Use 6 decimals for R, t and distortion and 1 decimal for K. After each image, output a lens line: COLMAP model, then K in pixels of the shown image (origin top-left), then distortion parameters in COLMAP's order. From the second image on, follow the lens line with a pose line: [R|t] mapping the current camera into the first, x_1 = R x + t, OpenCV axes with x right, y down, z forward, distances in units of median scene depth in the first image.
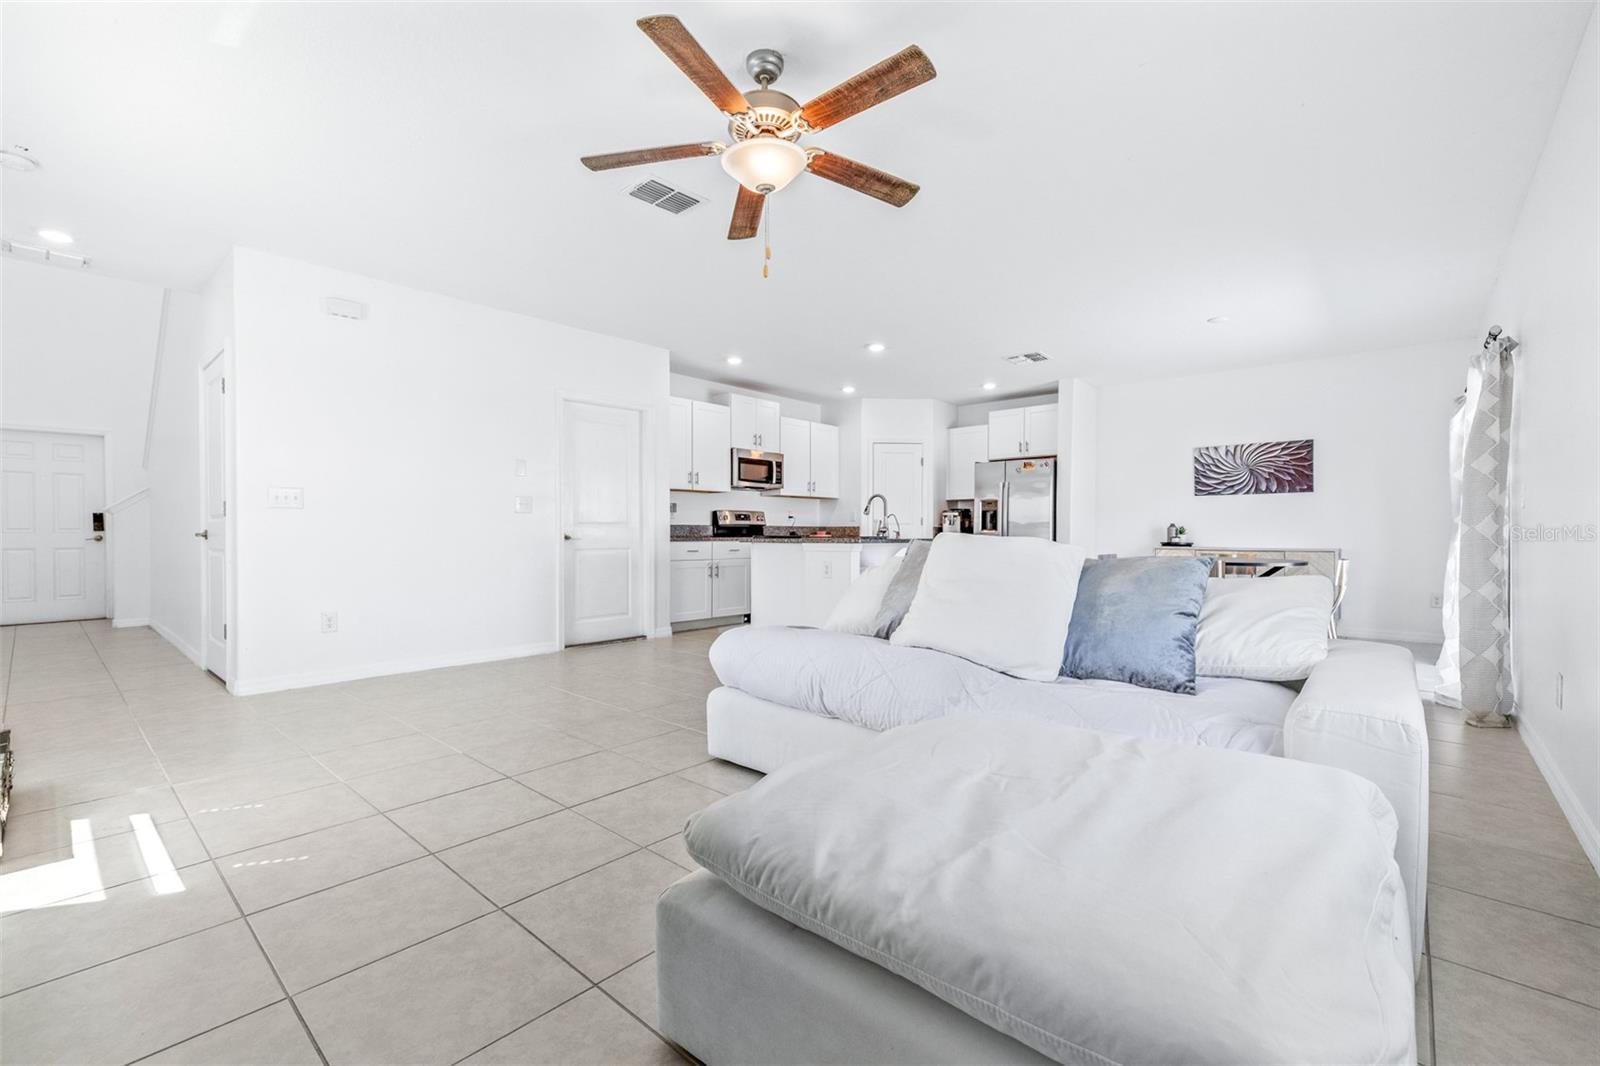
lens RADIAL K [[682.1, 0, 801.4], [0, 682.1, 543.2], [0, 0, 1]] dist [0.000397, -0.000266]
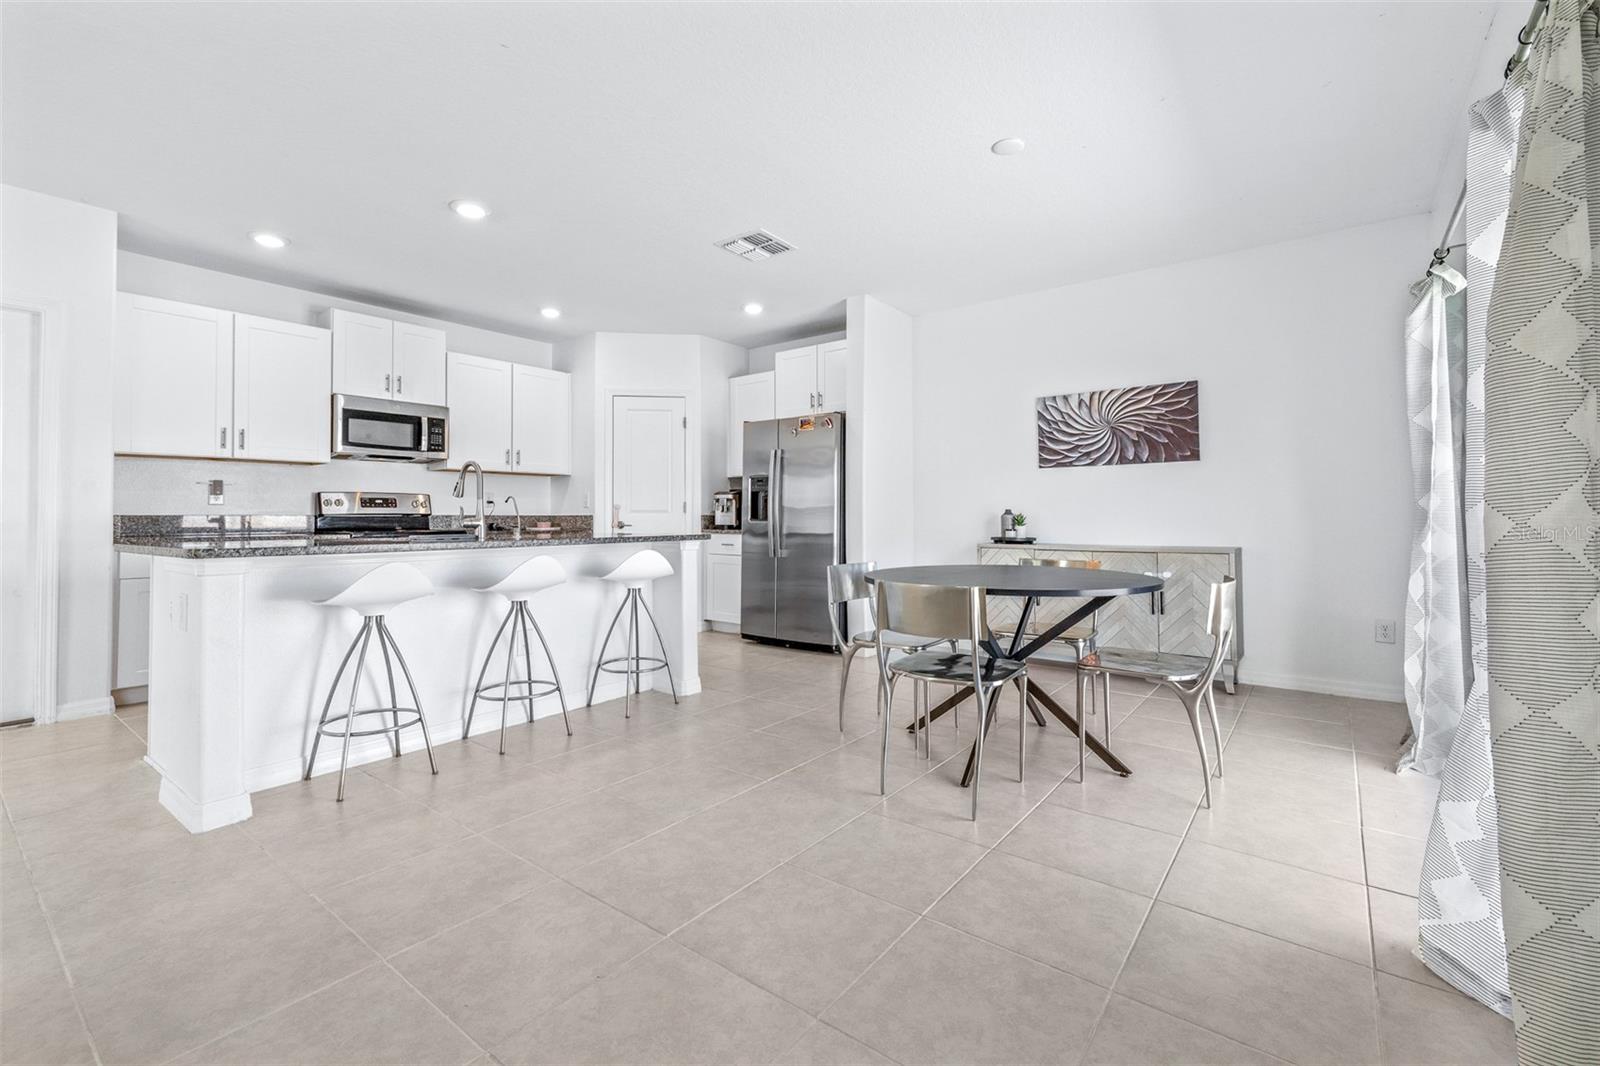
lens RADIAL K [[691.2, 0, 803.8], [0, 691.2, 503.4], [0, 0, 1]] dist [0.000566, -0.000052]
pose [[0.997522, -0.003645, 0.070260, 0.299672], [0.006201, 0.999326, -0.036191, -0.011611], [-0.070081, 0.036537, 0.996872, 0.339276]]
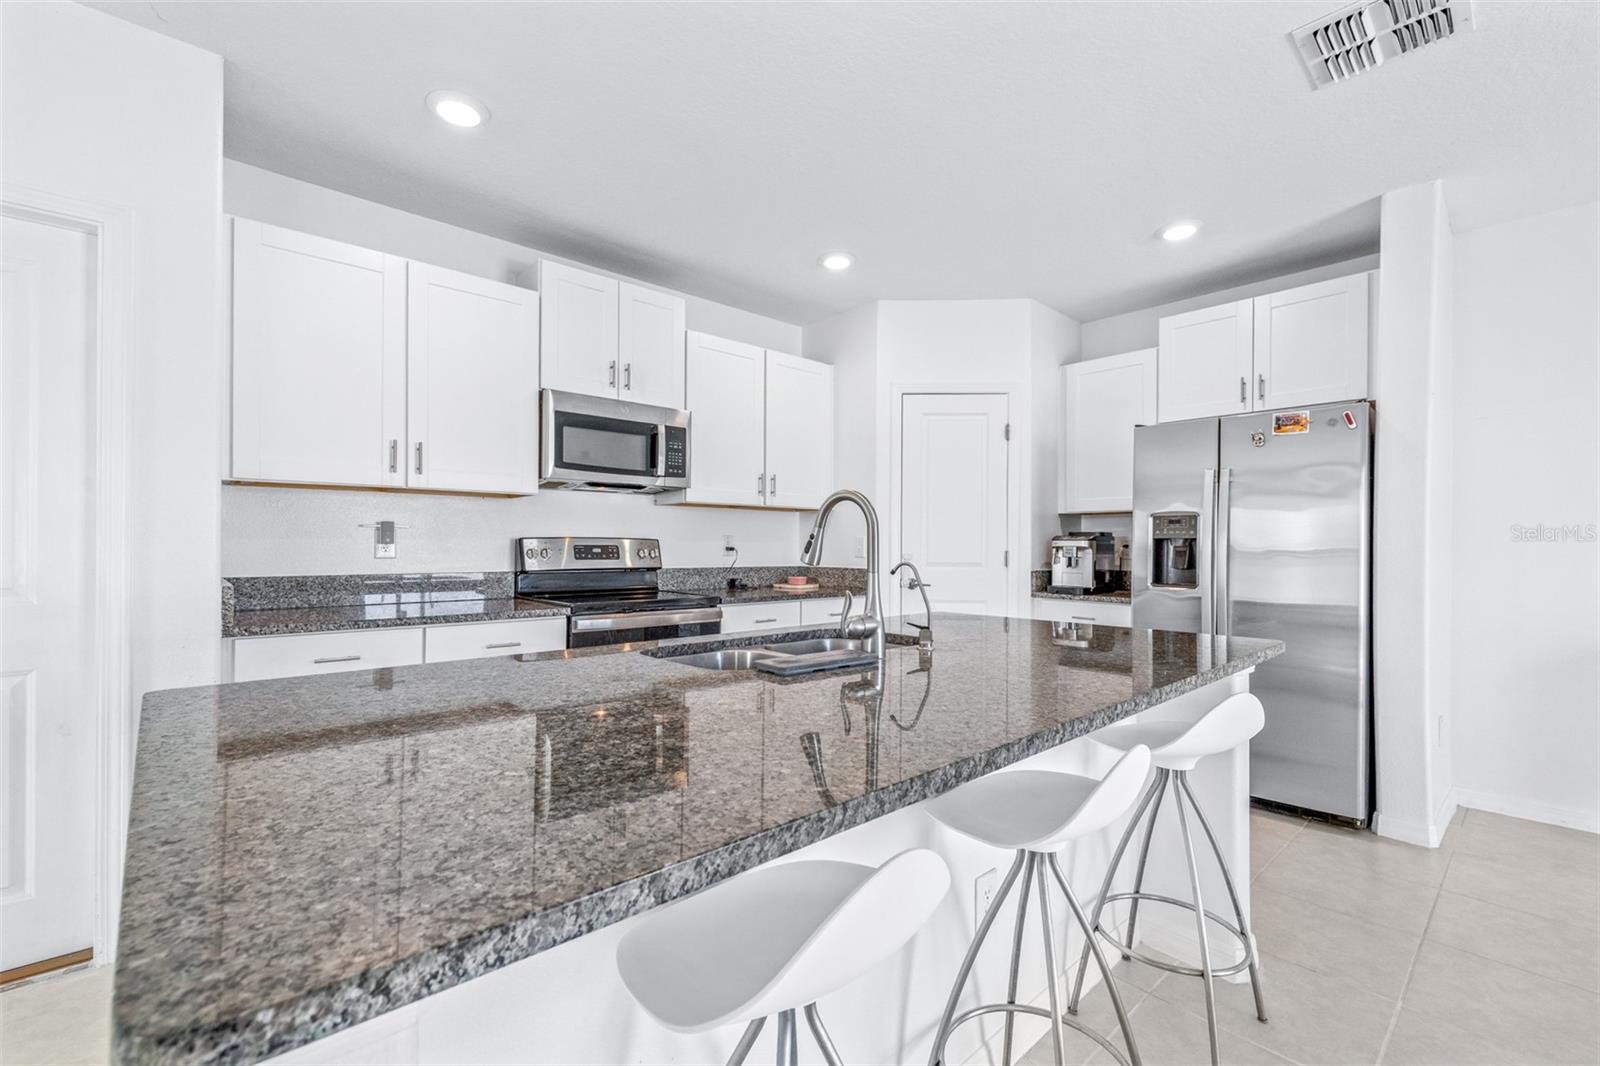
lens RADIAL K [[686.8, 0, 798.9], [0, 686.8, 543.8], [0, 0, 1]] dist [0.000160, -0.000158]
pose [[0.993905, 0.004709, -0.110139, 0.104497], [-0.006835, 0.999797, -0.018934, -0.039064], [0.110028, 0.019571, 0.993736, 0.619191]]
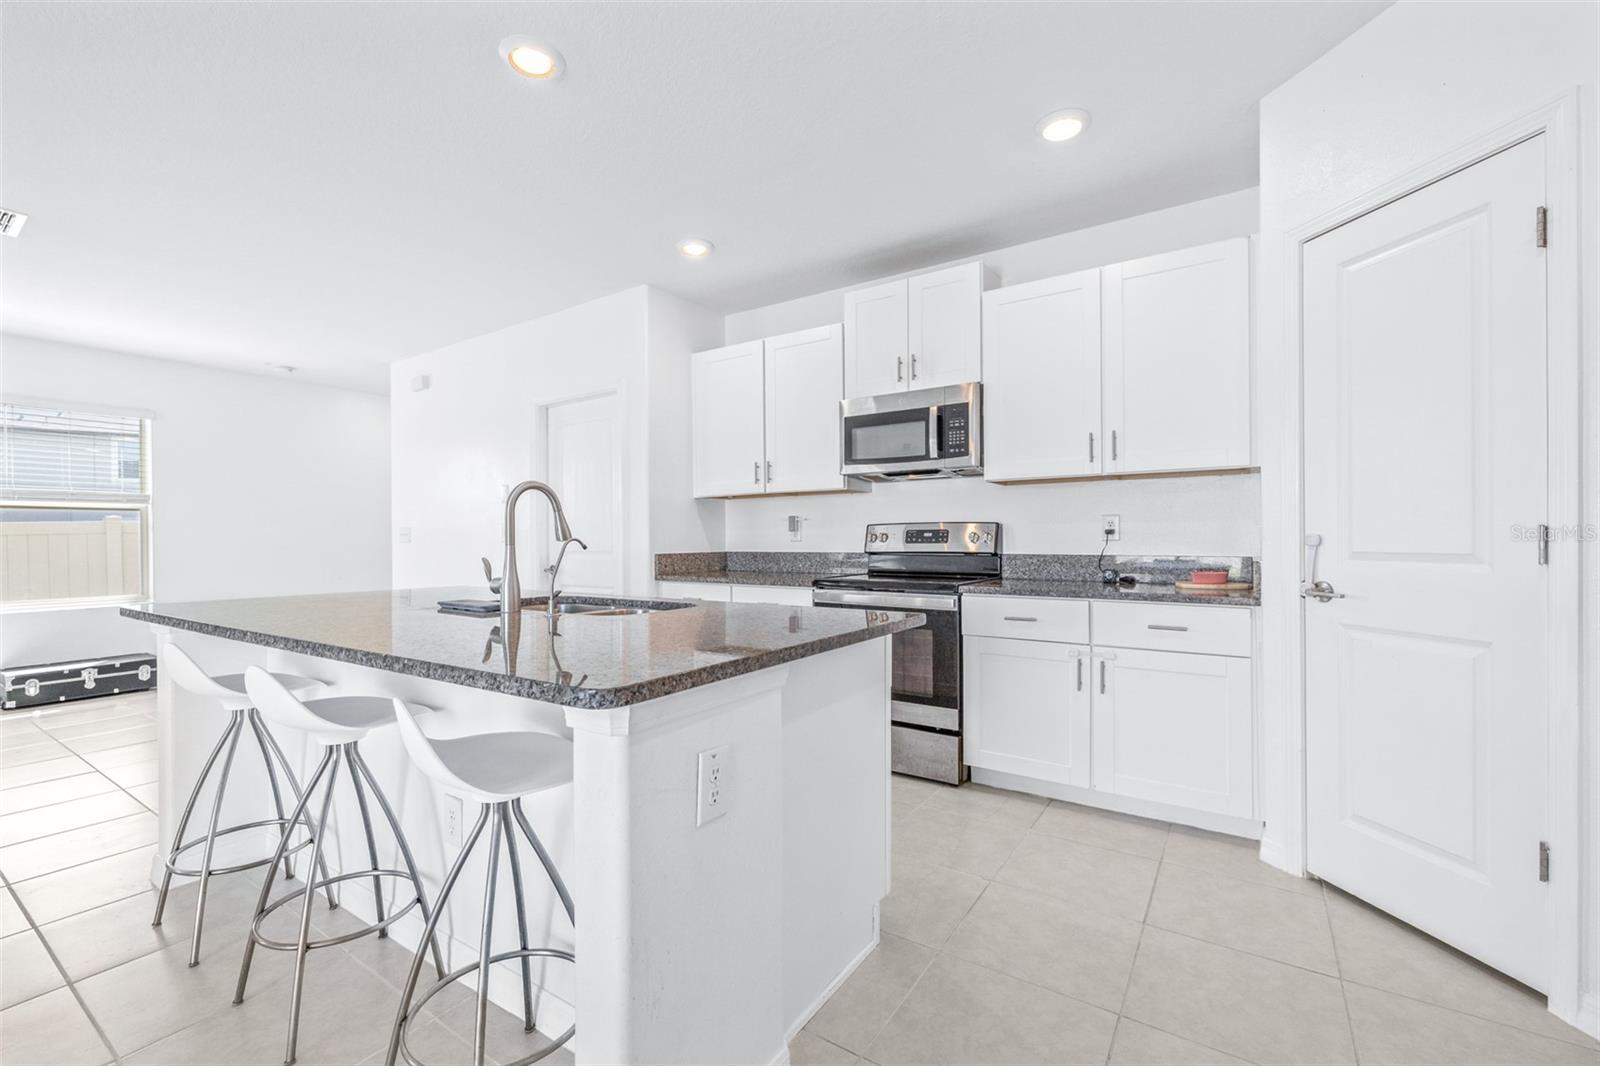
lens RADIAL K [[673.2, 0, 798.3], [0, 673.2, 539.7], [0, 0, 1]] dist [0.000137, -0.000245]
pose [[0.135131, 0.001127, -0.990827, 0.400276], [-0.010424, 0.999946, -0.000285, -0.037668], [0.990773, 0.010367, 0.135135, 0.927485]]
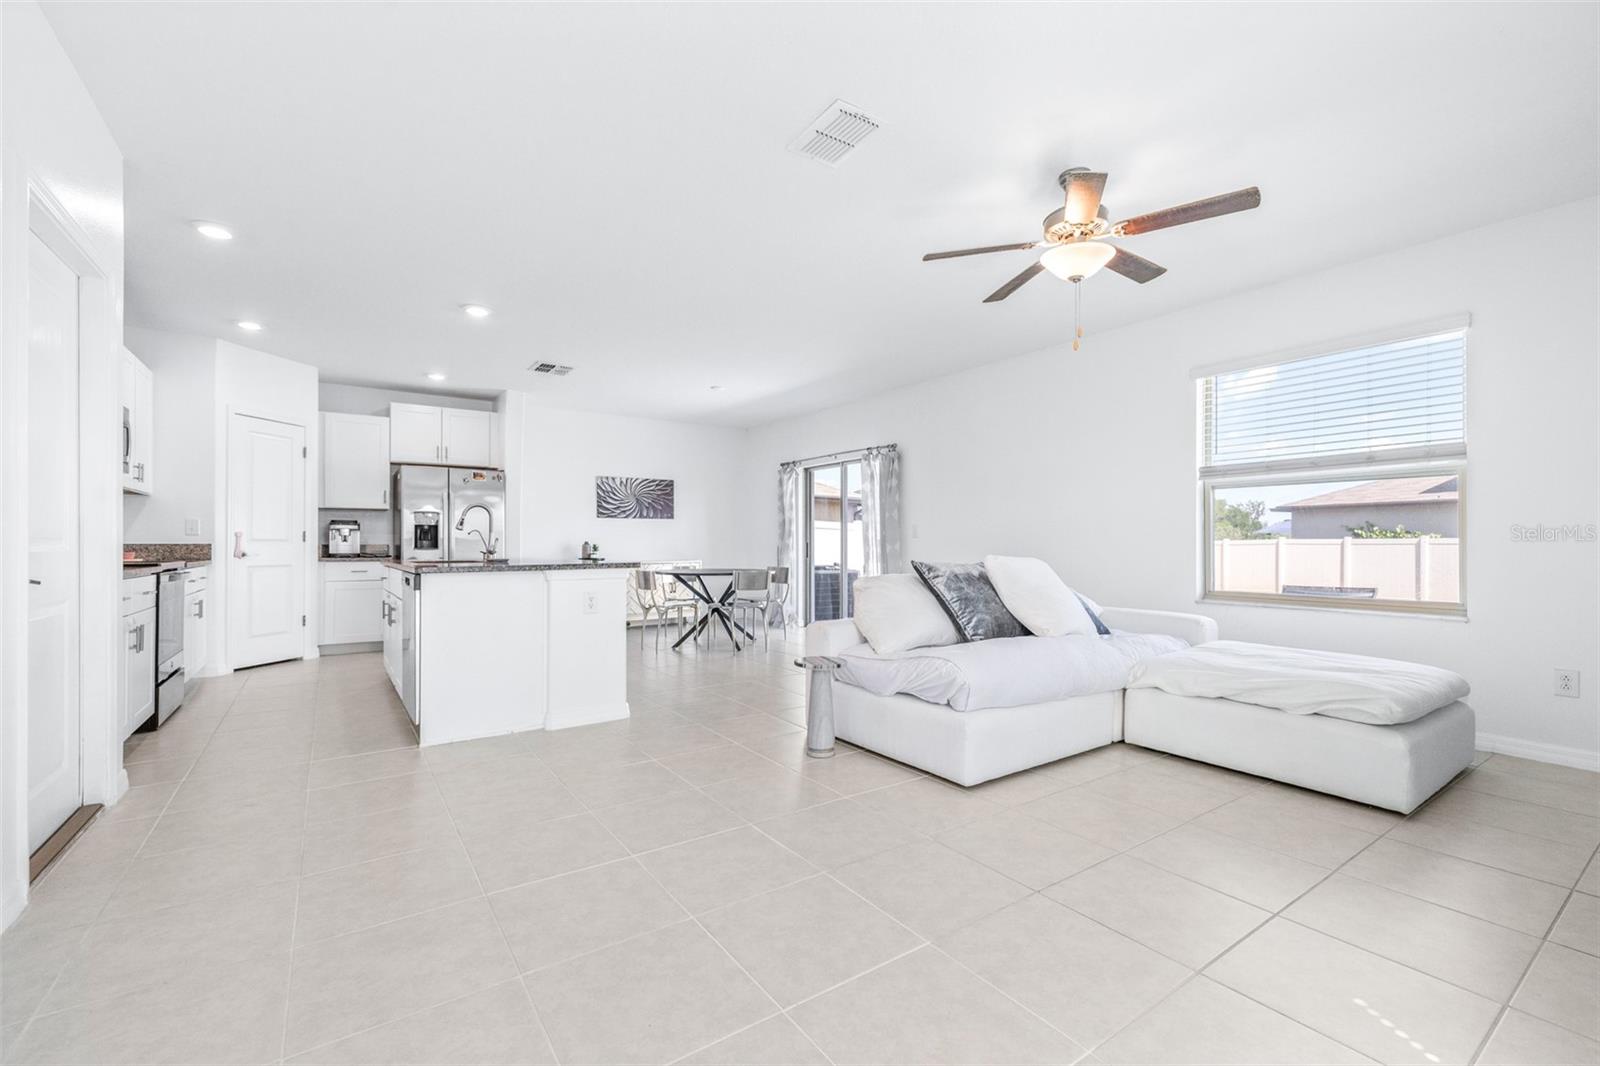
lens RADIAL K [[673.2, 0, 798.3], [0, 673.2, 539.7], [0, 0, 1]] dist [0.000137, -0.000245]
pose [[0.237687, 0.004896, 0.971330, -0.456010], [0.018694, 0.999779, -0.009613, -0.014802], [-0.971162, 0.020443, 0.237543, 0.405388]]
